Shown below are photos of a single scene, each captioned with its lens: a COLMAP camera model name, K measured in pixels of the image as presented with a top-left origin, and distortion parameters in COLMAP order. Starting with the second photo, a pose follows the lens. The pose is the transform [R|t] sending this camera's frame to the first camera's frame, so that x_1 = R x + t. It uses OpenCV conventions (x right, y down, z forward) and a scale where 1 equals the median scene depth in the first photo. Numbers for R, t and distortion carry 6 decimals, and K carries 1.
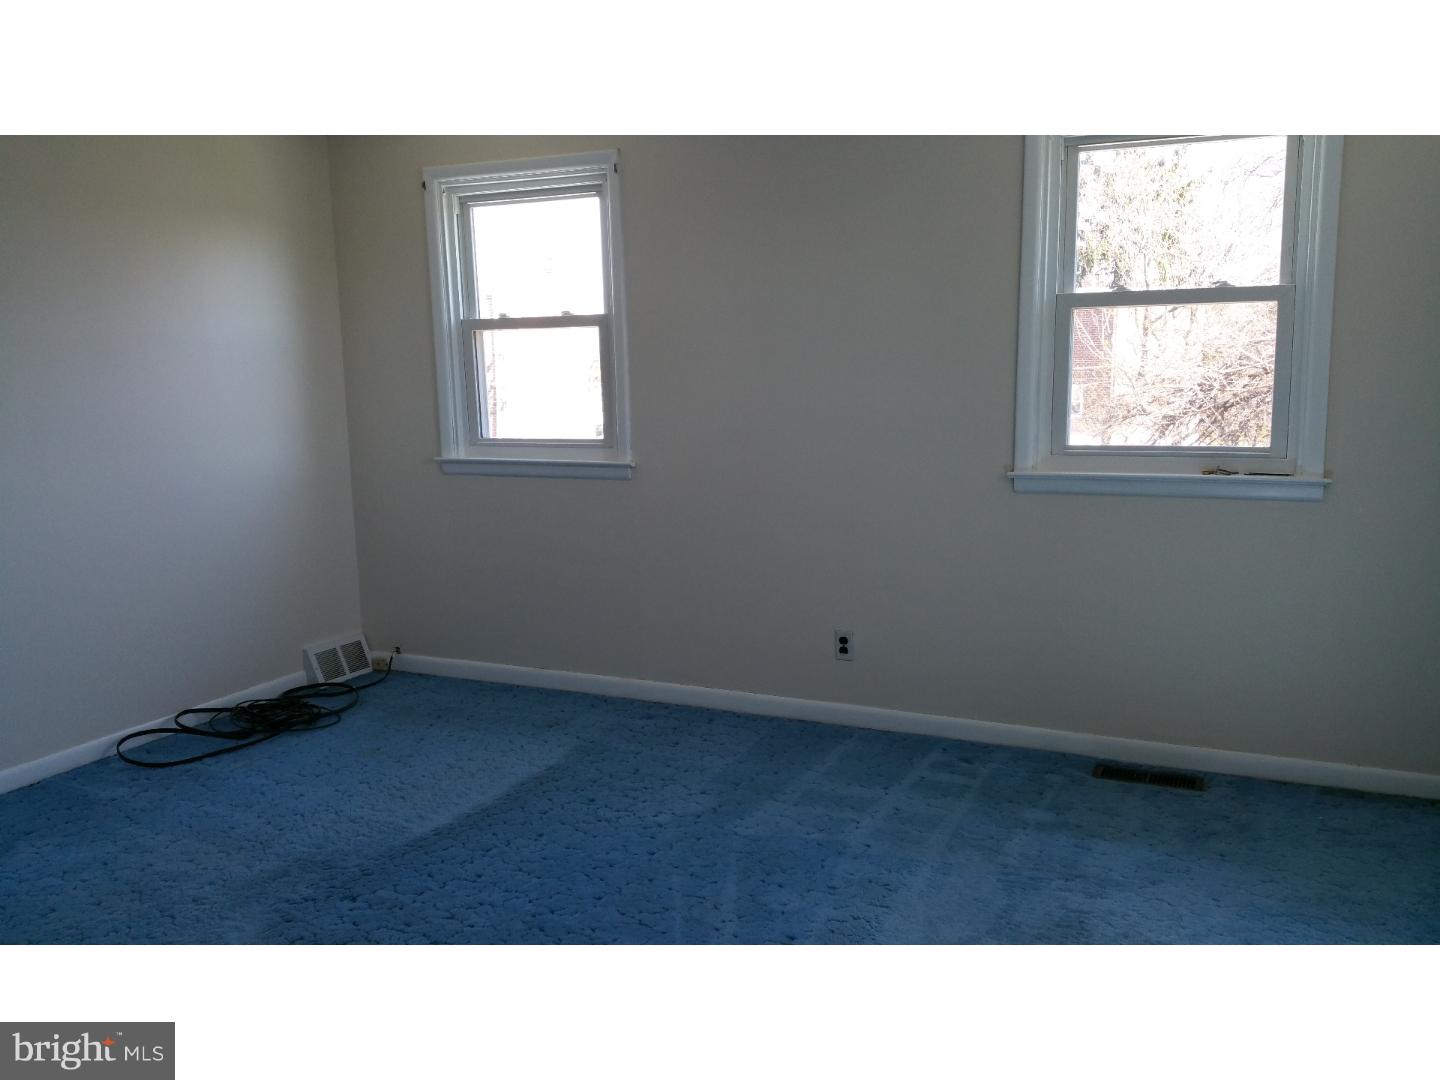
lens RADIAL K [[1161.6, 0, 720.0], [0, 1161.6, 540.0], [0, 0, 1]] dist [0.147300, -0.216696]
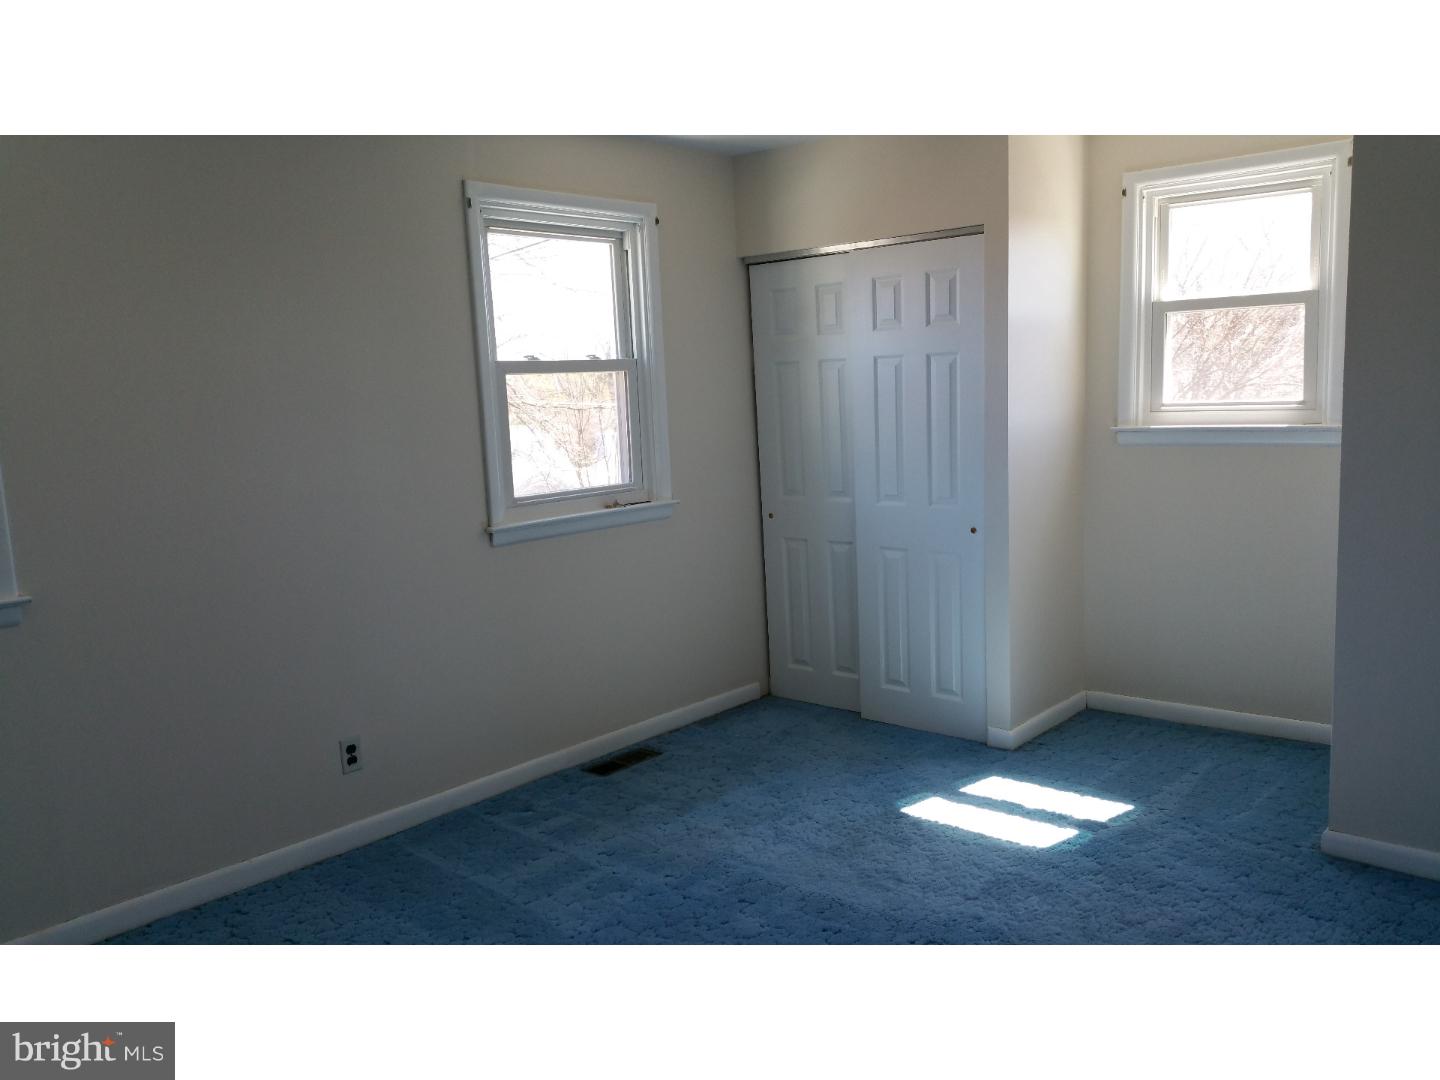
lens RADIAL K [[1125.4, 0, 720.0], [0, 1125.4, 540.0], [0, 0, 1]] dist [0.075183, -0.185471]
pose [[0.284014, -0.120740, 0.951188, -0.690773], [0.194800, 0.978616, 0.066056, -0.078274], [-0.938823, 0.166531, 0.301461, 0.537331]]
